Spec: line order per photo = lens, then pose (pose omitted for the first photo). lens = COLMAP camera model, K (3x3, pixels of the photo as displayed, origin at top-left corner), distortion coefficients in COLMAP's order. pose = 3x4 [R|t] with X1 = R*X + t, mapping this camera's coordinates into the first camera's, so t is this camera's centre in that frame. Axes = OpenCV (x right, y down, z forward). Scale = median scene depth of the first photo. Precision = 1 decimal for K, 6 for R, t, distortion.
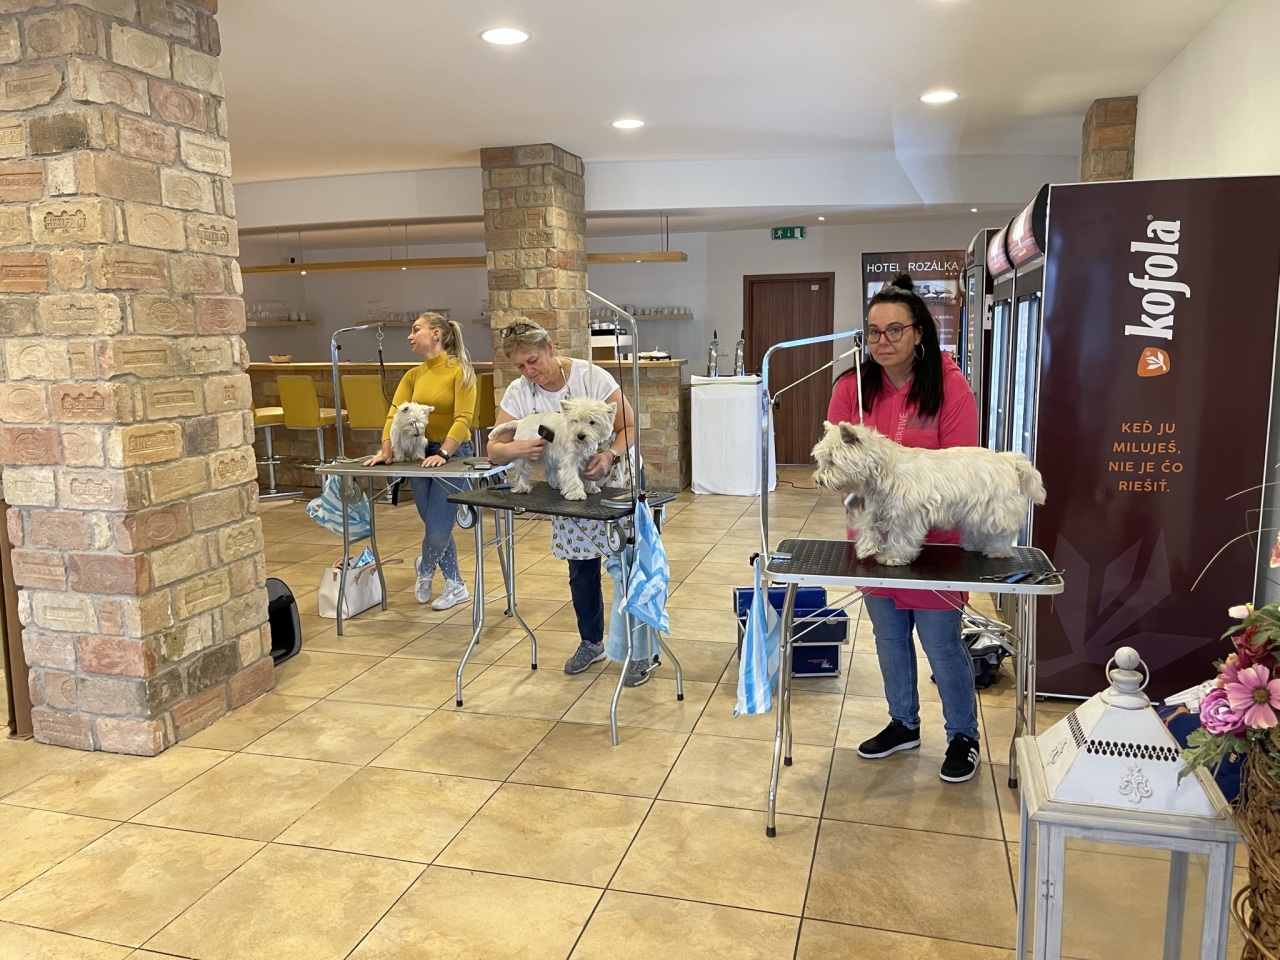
lens RADIAL K [[965.7, 0, 640.0], [0, 965.7, 480.0], [0, 0, 1]] dist [0.052843, -0.060418]
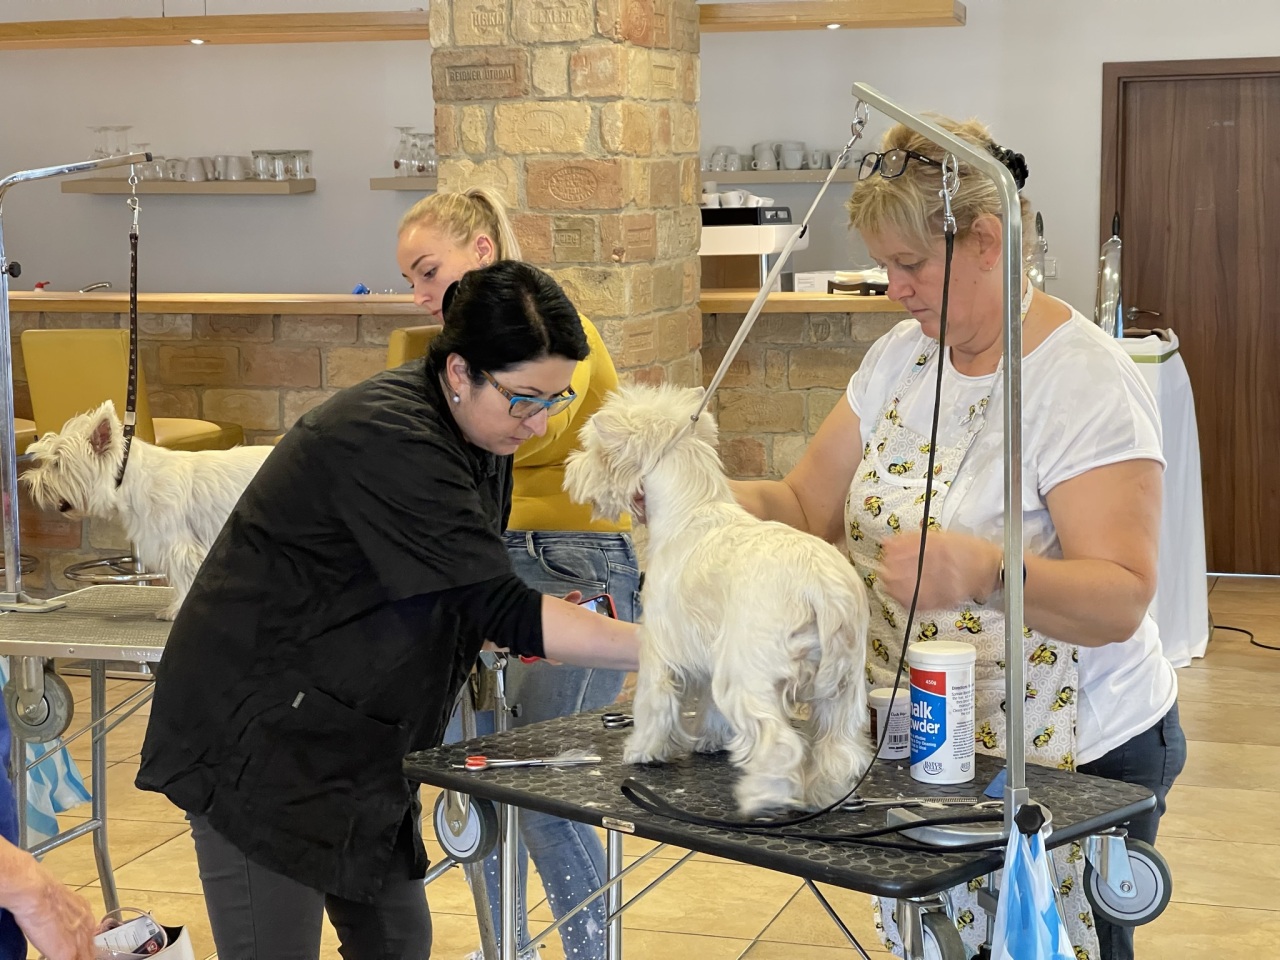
lens RADIAL K [[2363.3, 0, 639.2], [0, 2363.3, 417.9], [0, 0, 1]] dist [0.183514, -0.266676]
pose [[0.998821, 0.009067, -0.047690, -0.031897], [-0.011983, 0.998053, -0.061210, -0.022009], [0.047042, 0.061709, 0.996985, 0.110684]]
